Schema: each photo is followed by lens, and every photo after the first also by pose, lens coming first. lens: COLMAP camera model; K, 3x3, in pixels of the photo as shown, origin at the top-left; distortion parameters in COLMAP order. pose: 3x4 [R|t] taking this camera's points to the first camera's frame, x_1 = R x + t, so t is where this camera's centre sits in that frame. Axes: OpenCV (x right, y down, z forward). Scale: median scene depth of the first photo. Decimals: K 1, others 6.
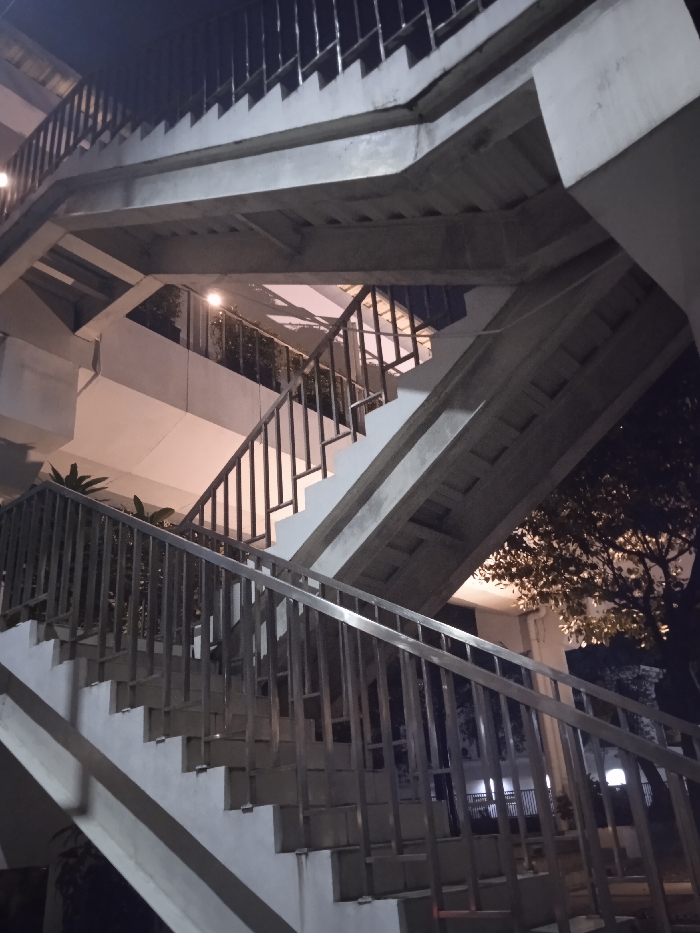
lens RADIAL K [[770.5, 0, 346.7], [0, 770.5, 466.5], [0, 0, 1]] dist [0.049503, -0.059827]
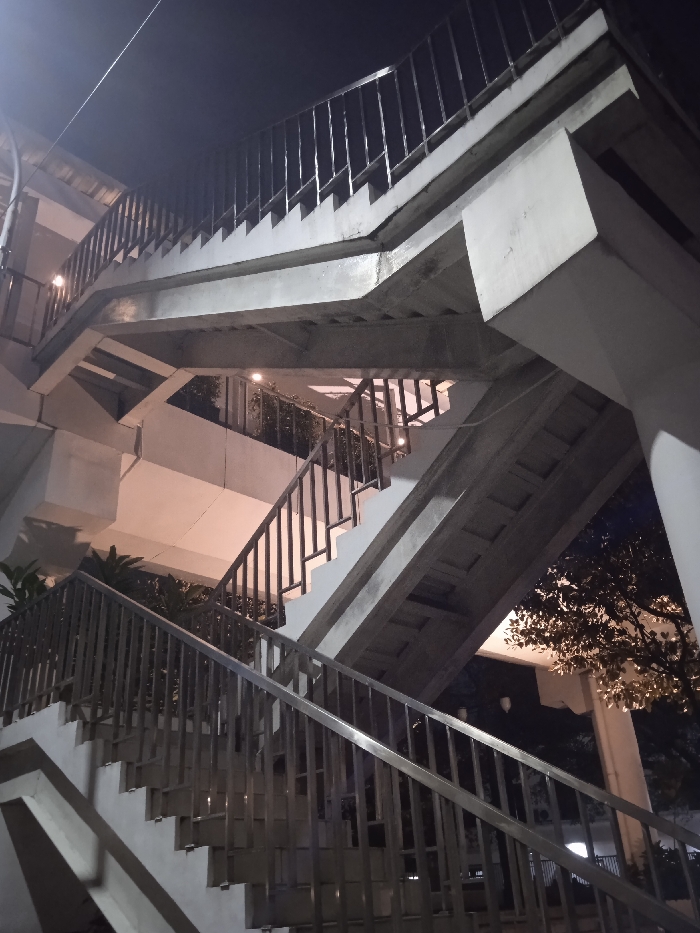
lens RADIAL K [[775.6, 0, 345.7], [0, 775.6, 464.1], [0, 0, 1]] dist [0.047762, -0.078517]
pose [[0.994989, -0.036526, -0.093075, 0.105414], [0.030301, 0.997264, -0.067433, -0.048118], [0.095284, 0.064275, 0.993373, -0.076999]]
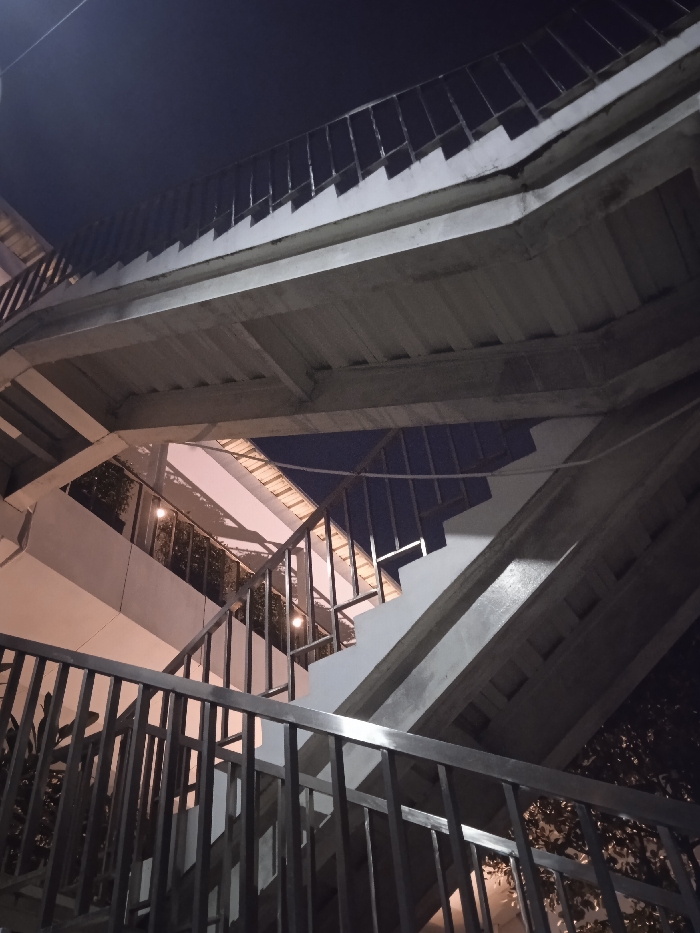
lens RADIAL K [[775.6, 0, 345.7], [0, 775.6, 464.1], [0, 0, 1]] dist [0.047762, -0.078517]
pose [[0.989945, 0.102112, 0.097885, -0.119072], [-0.059955, 0.929672, -0.363477, 0.124673], [-0.128116, 0.353954, 0.926446, 0.260858]]
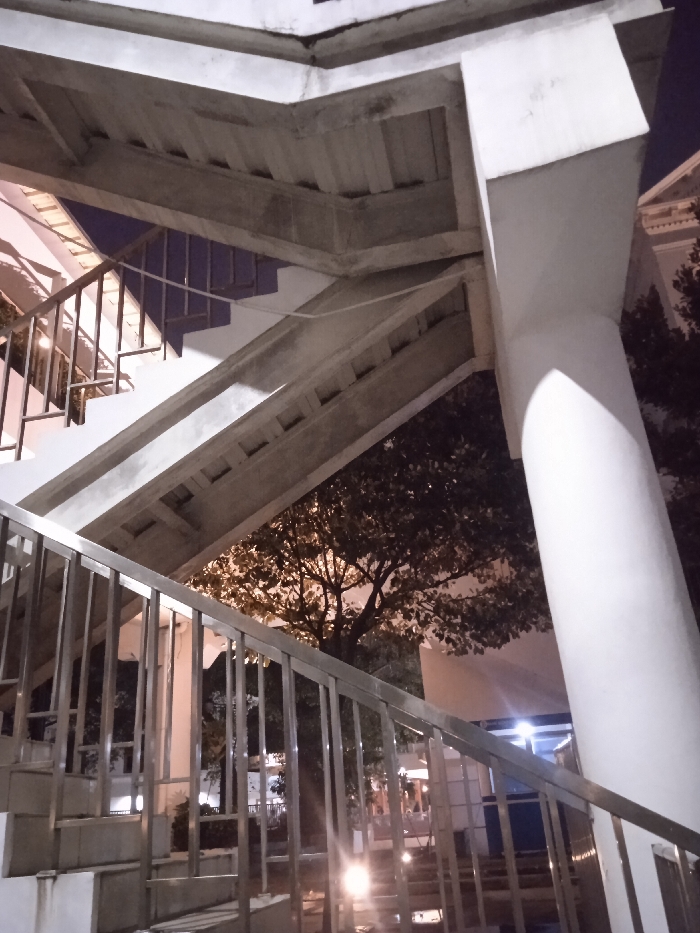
lens RADIAL K [[771.8, 0, 350.0], [0, 771.8, 466.5], [0, 0, 1]] dist [0.056252, -0.080545]
pose [[0.872280, 0.216687, 0.438378, -0.127874], [-0.205986, 0.975866, -0.072495, 0.058364], [-0.443507, -0.027064, 0.895862, 0.114607]]
